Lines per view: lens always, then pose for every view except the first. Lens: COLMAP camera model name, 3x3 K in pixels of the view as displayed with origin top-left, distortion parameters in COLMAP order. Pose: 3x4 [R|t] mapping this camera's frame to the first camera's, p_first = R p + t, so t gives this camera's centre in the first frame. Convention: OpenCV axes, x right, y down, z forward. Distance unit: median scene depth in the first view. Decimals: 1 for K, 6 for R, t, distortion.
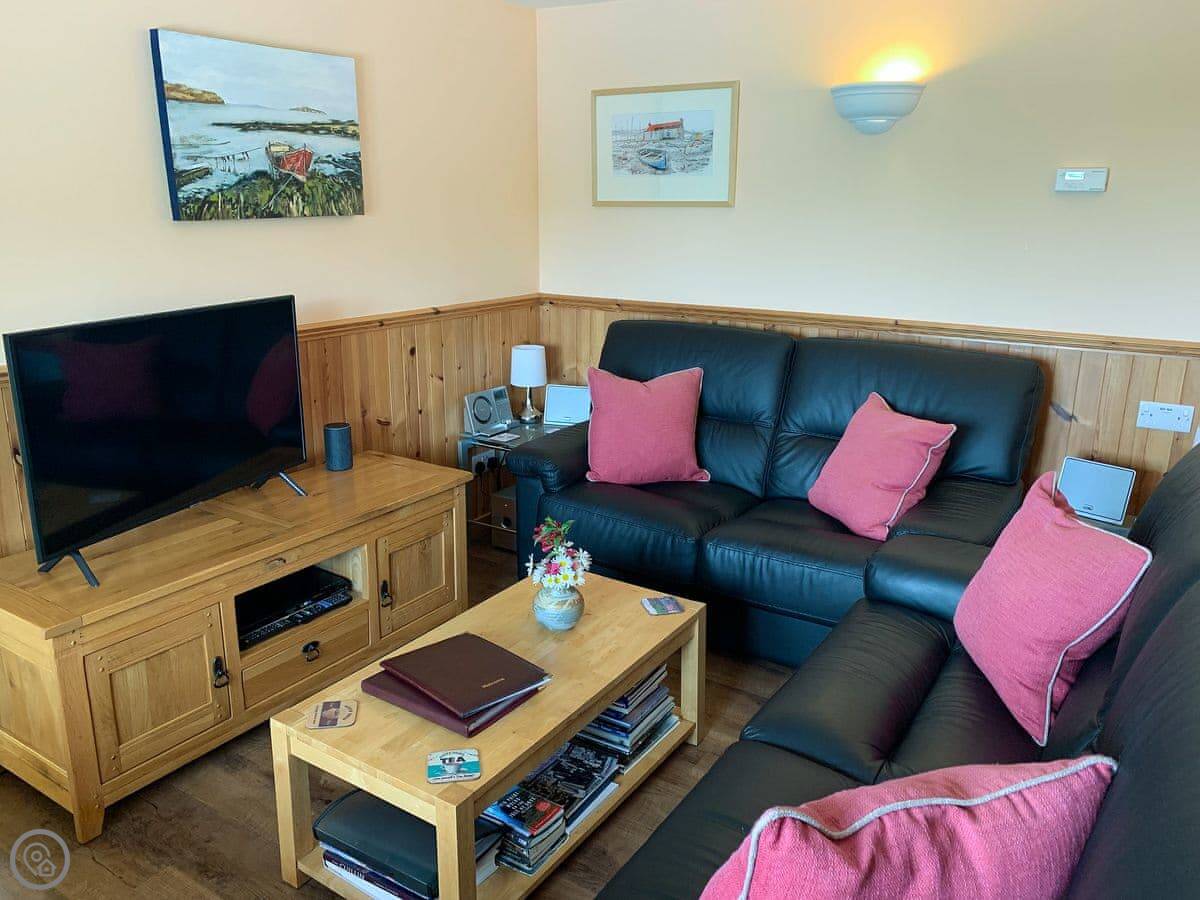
lens RADIAL K [[922.0, 0, 600.0], [0, 922.0, 450.0], [0, 0, 1]] dist [-0.006917, -0.000395]
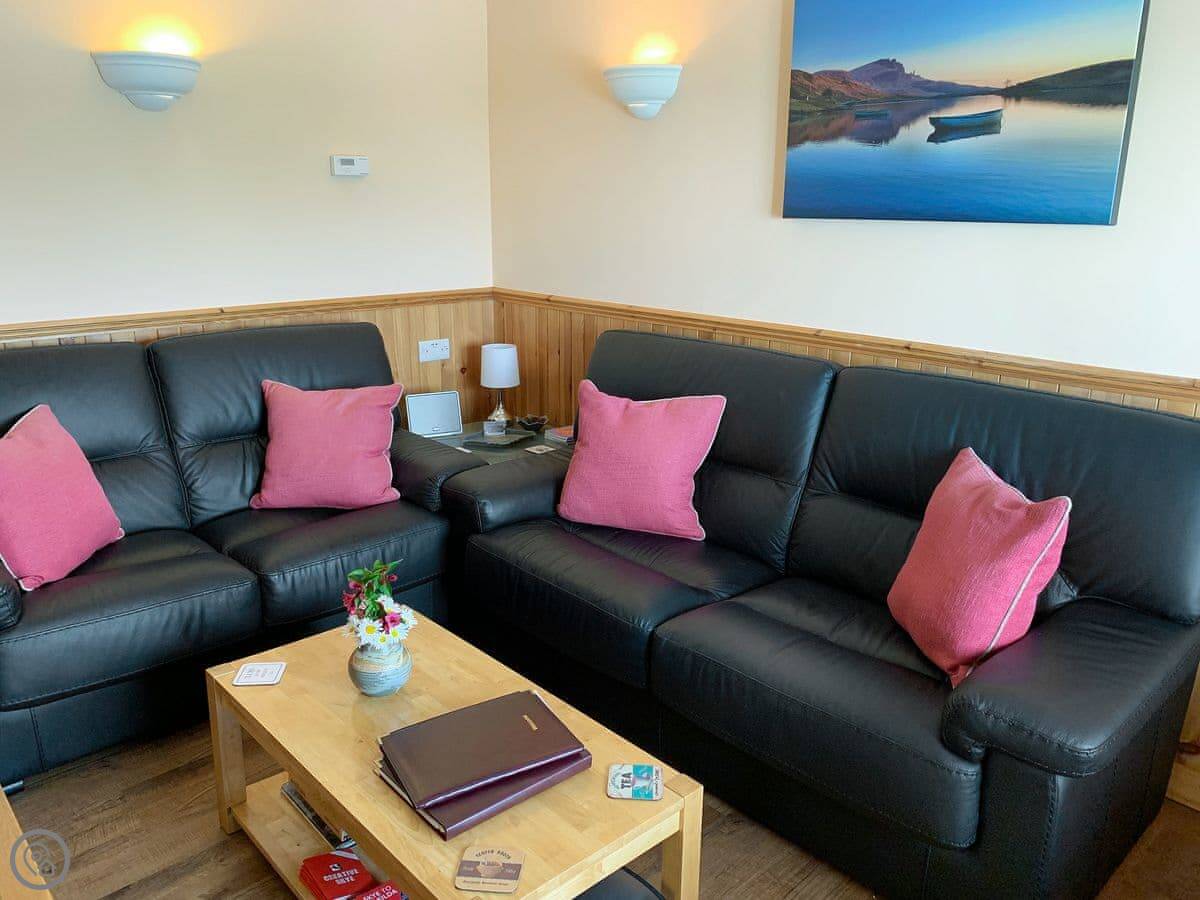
lens RADIAL K [[922.0, 0, 600.0], [0, 922.0, 450.0], [0, 0, 1]] dist [-0.006917, -0.000395]
pose [[0.248671, -0.268777, 0.930549, -0.652434], [0.254022, 0.945197, 0.205125, -0.124755], [-0.934685, 0.185371, 0.303318, 0.465404]]
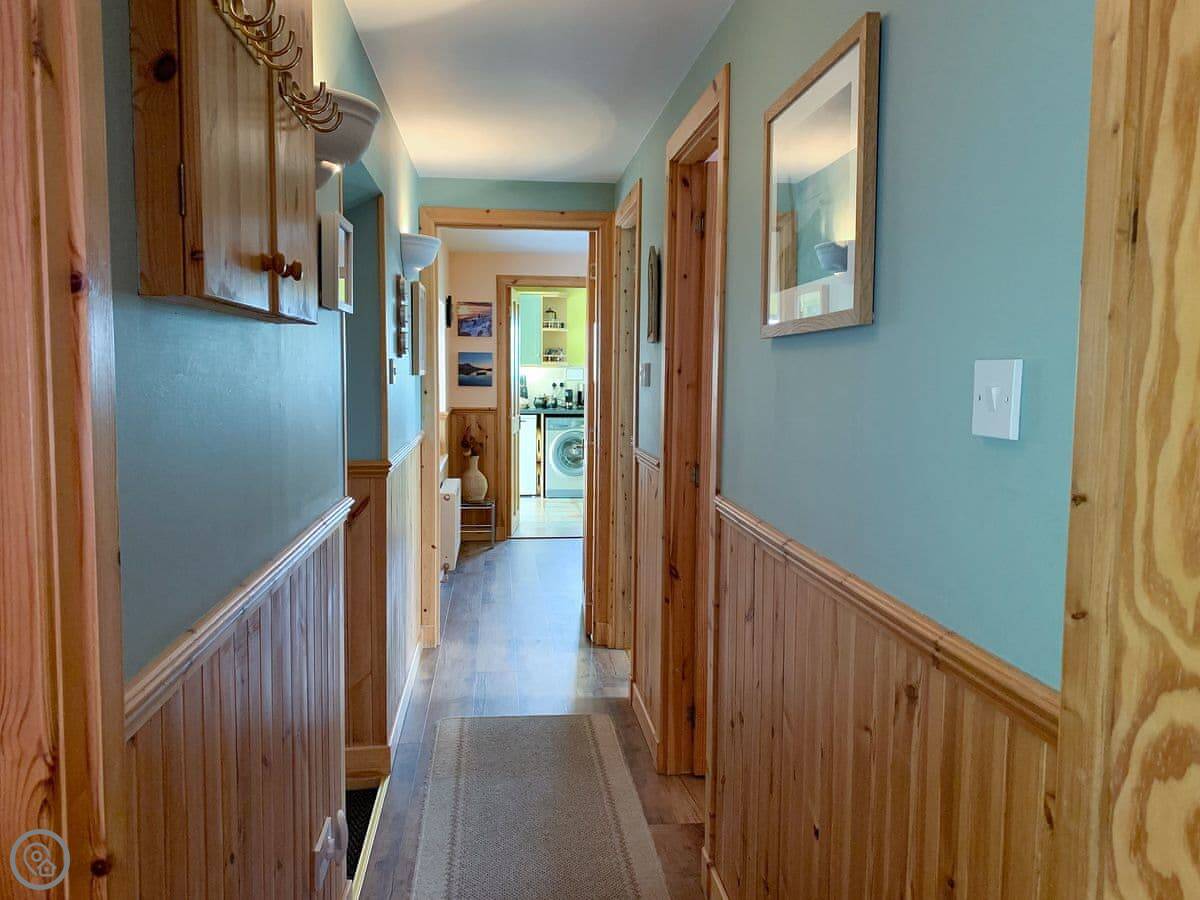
lens RADIAL K [[922.0, 0, 600.0], [0, 922.0, 450.0], [0, 0, 1]] dist [-0.006917, -0.000395]
pose [[-0.641470, -0.078852, 0.763085, -2.026119], [0.187088, 0.948591, 0.255292, -0.432893], [-0.743985, 0.306526, -0.593740, 1.461348]]
